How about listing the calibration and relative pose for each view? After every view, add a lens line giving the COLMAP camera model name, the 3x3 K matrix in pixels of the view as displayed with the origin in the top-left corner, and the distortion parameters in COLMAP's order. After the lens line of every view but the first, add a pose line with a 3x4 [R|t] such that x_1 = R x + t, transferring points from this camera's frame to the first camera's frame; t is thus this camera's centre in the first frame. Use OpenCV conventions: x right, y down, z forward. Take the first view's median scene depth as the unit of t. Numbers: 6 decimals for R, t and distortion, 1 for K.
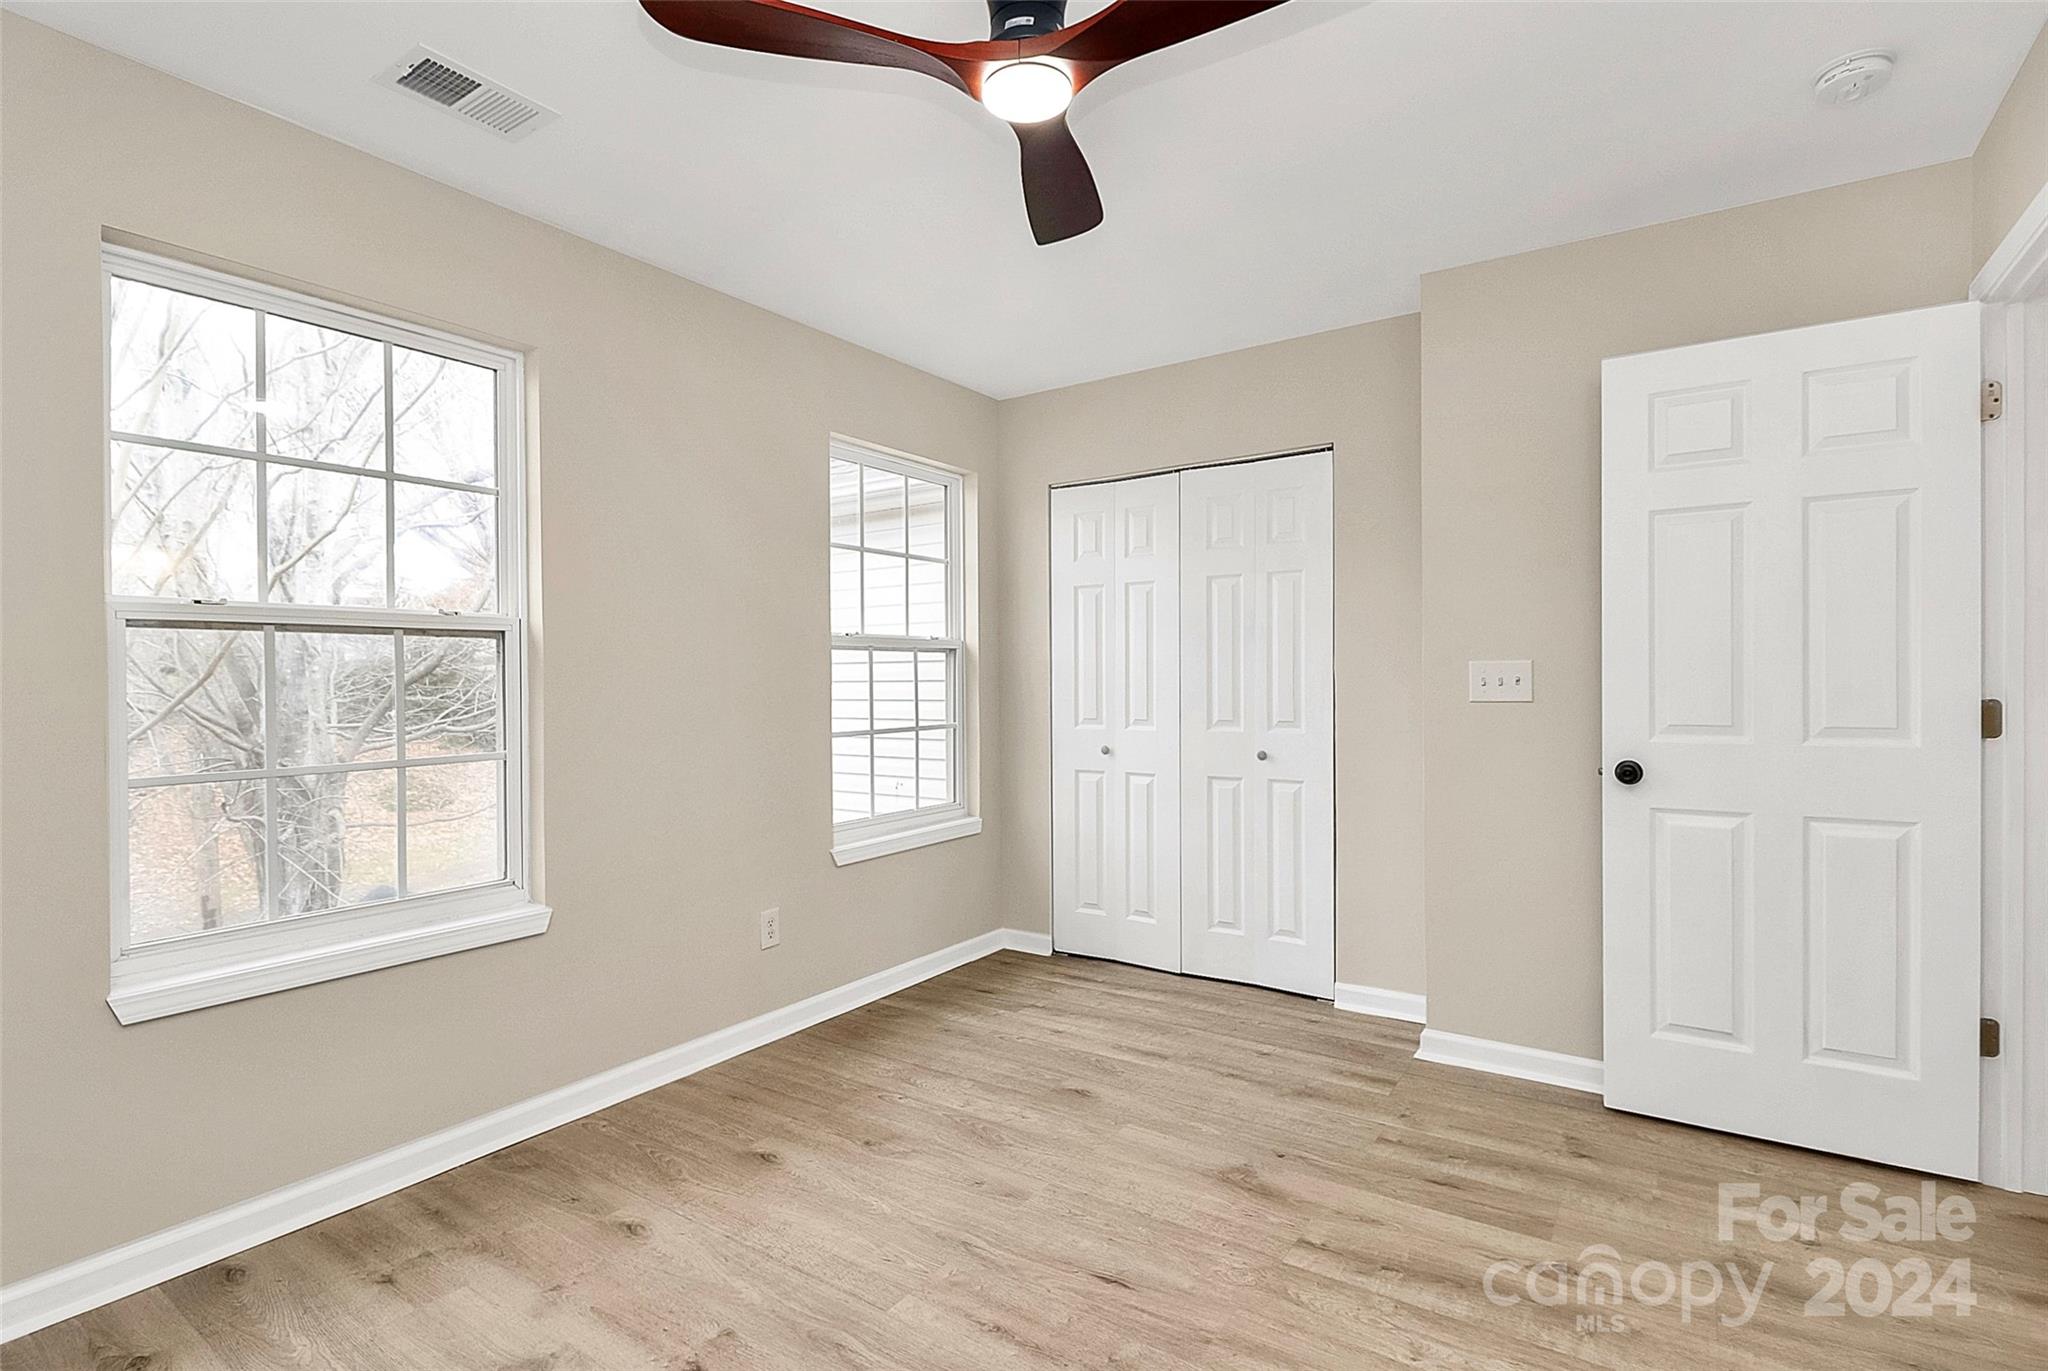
lens RADIAL K [[984.6, 0, 1017.4], [0, 984.6, 677.7], [0, 0, 1]] dist [0.003650, -0.011590]
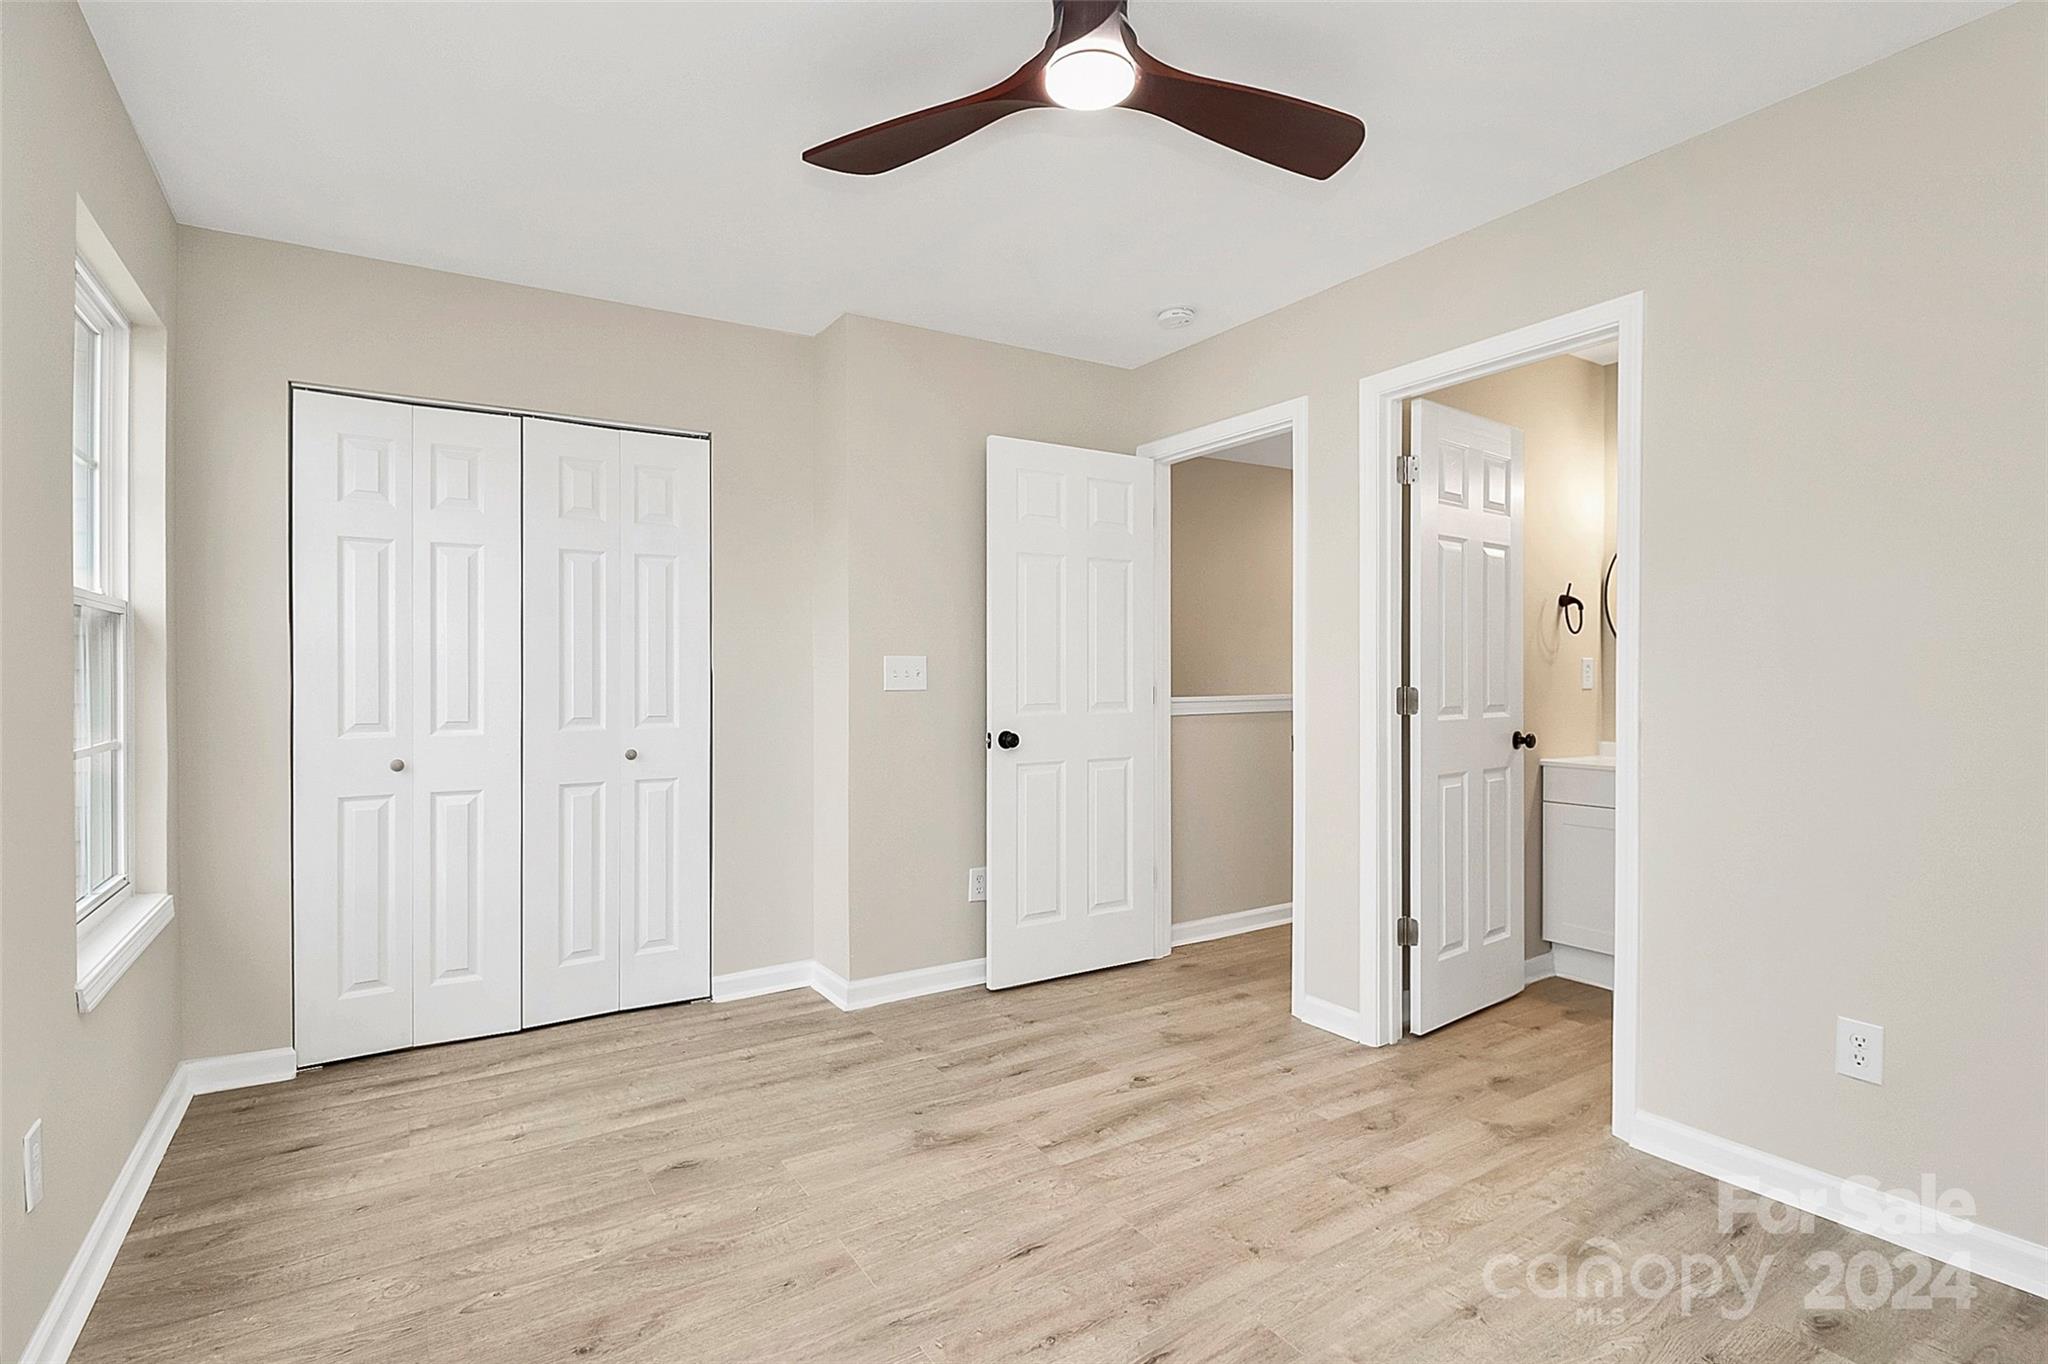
lens RADIAL K [[984.6, 0, 1017.4], [0, 984.6, 674.2], [0, 0, 1]] dist [0.003650, -0.011590]
pose [[0.390825, 0.005152, 0.920451, -0.627746], [-0.004372, 0.999983, -0.003741, 0.009274], [-0.920455, -0.002562, 0.390841, 0.443765]]
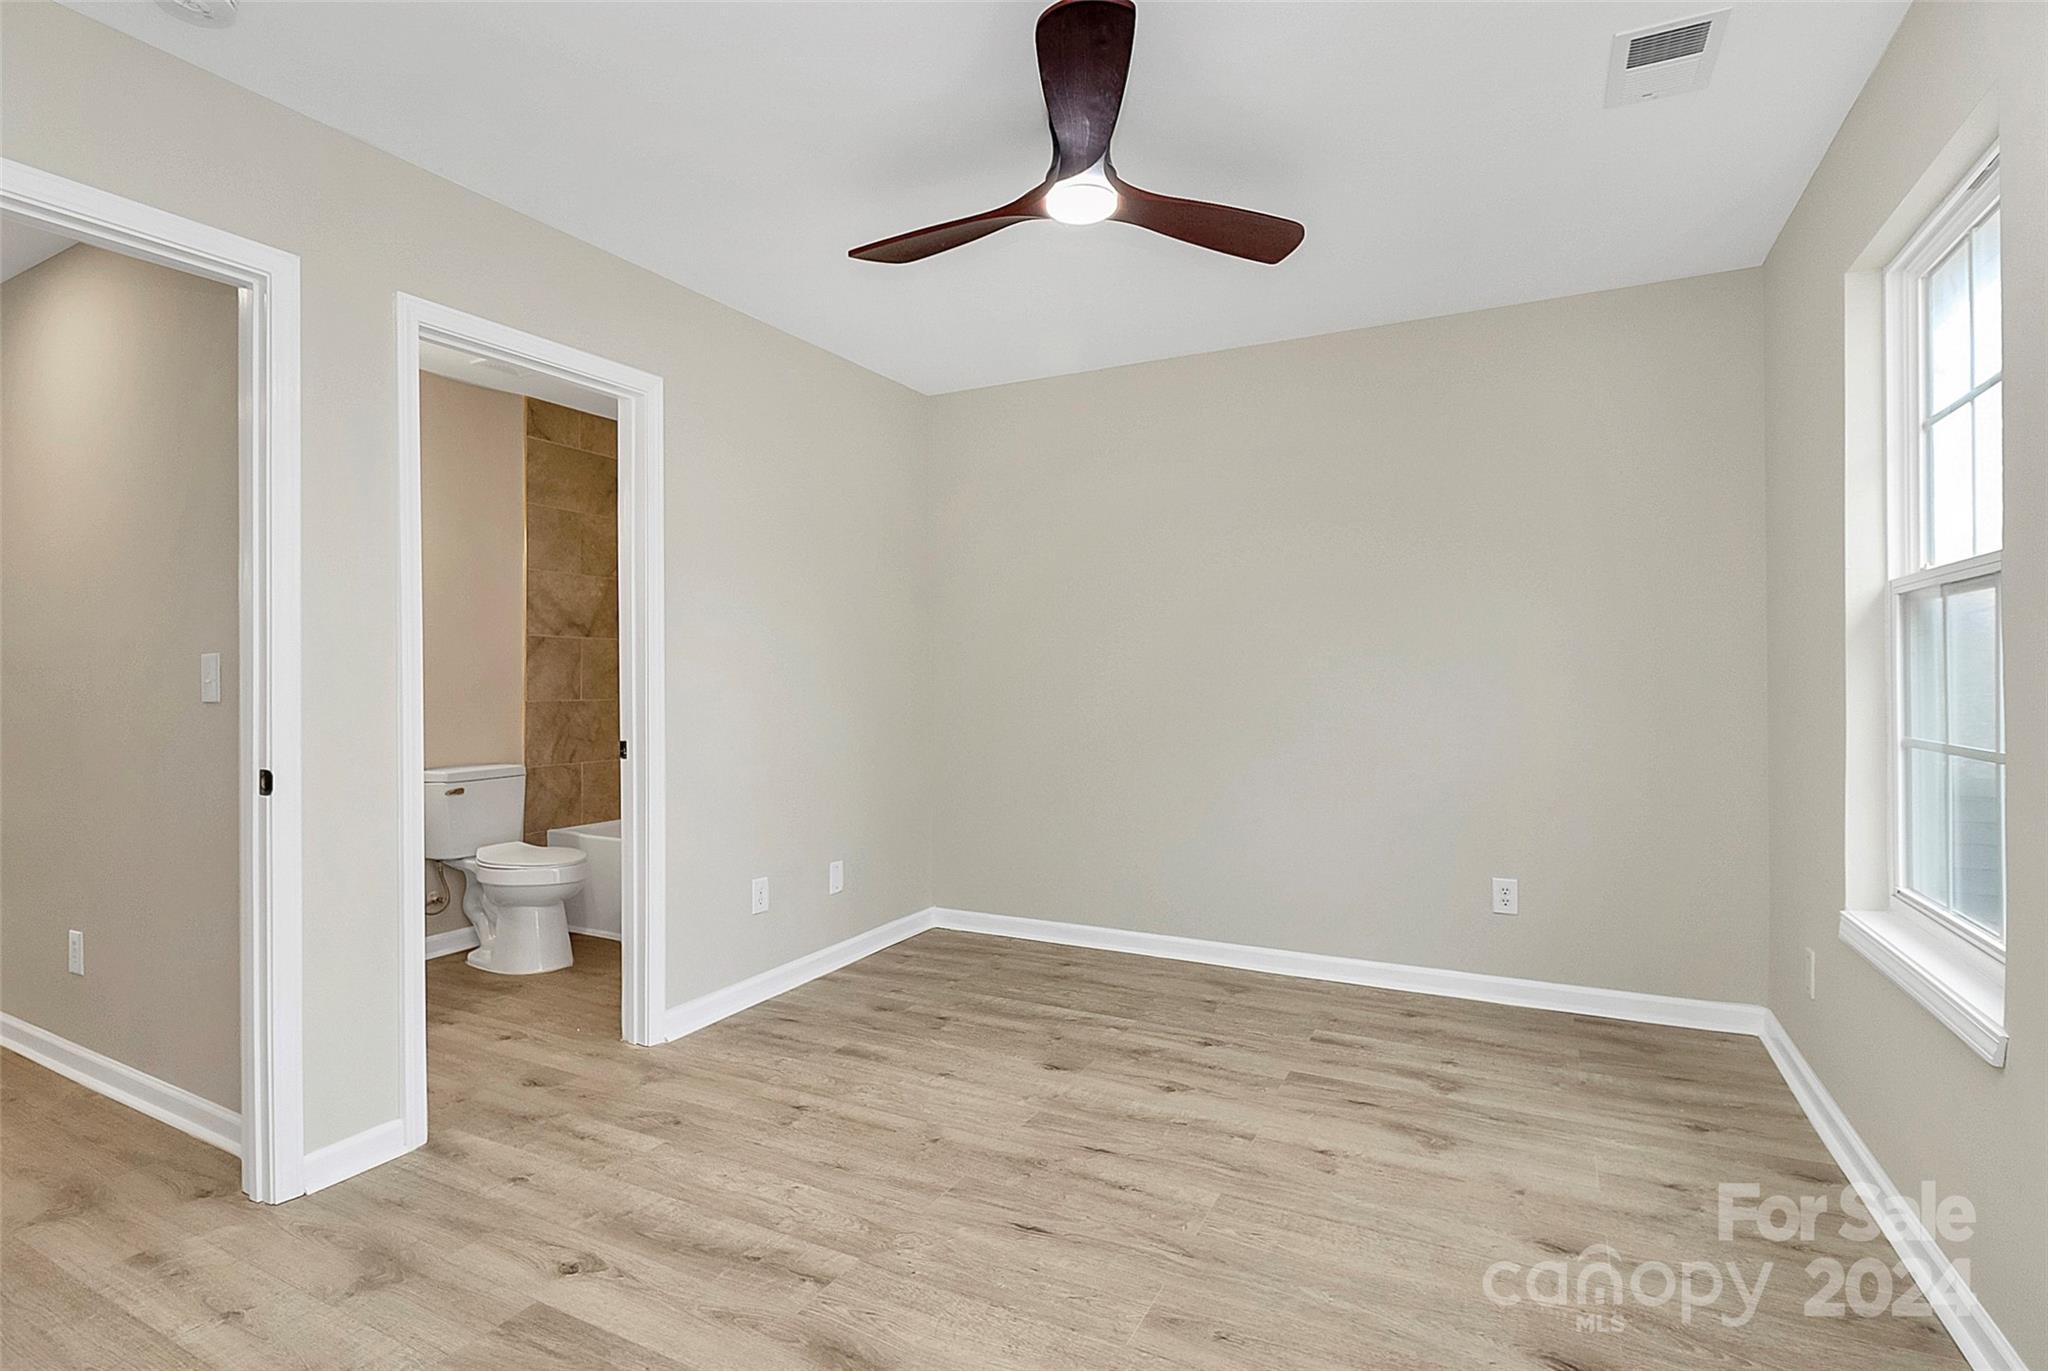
lens RADIAL K [[978.5, 0, 1023.1], [0, 978.5, 671.6], [0, 0, 1]] dist [-0.028378, 0.000160]
pose [[-0.991592, 0.014657, -0.128574, 0.167655], [0.015868, 0.999839, -0.008397, 0.018285], [0.128430, -0.010366, -0.991664, 1.484843]]
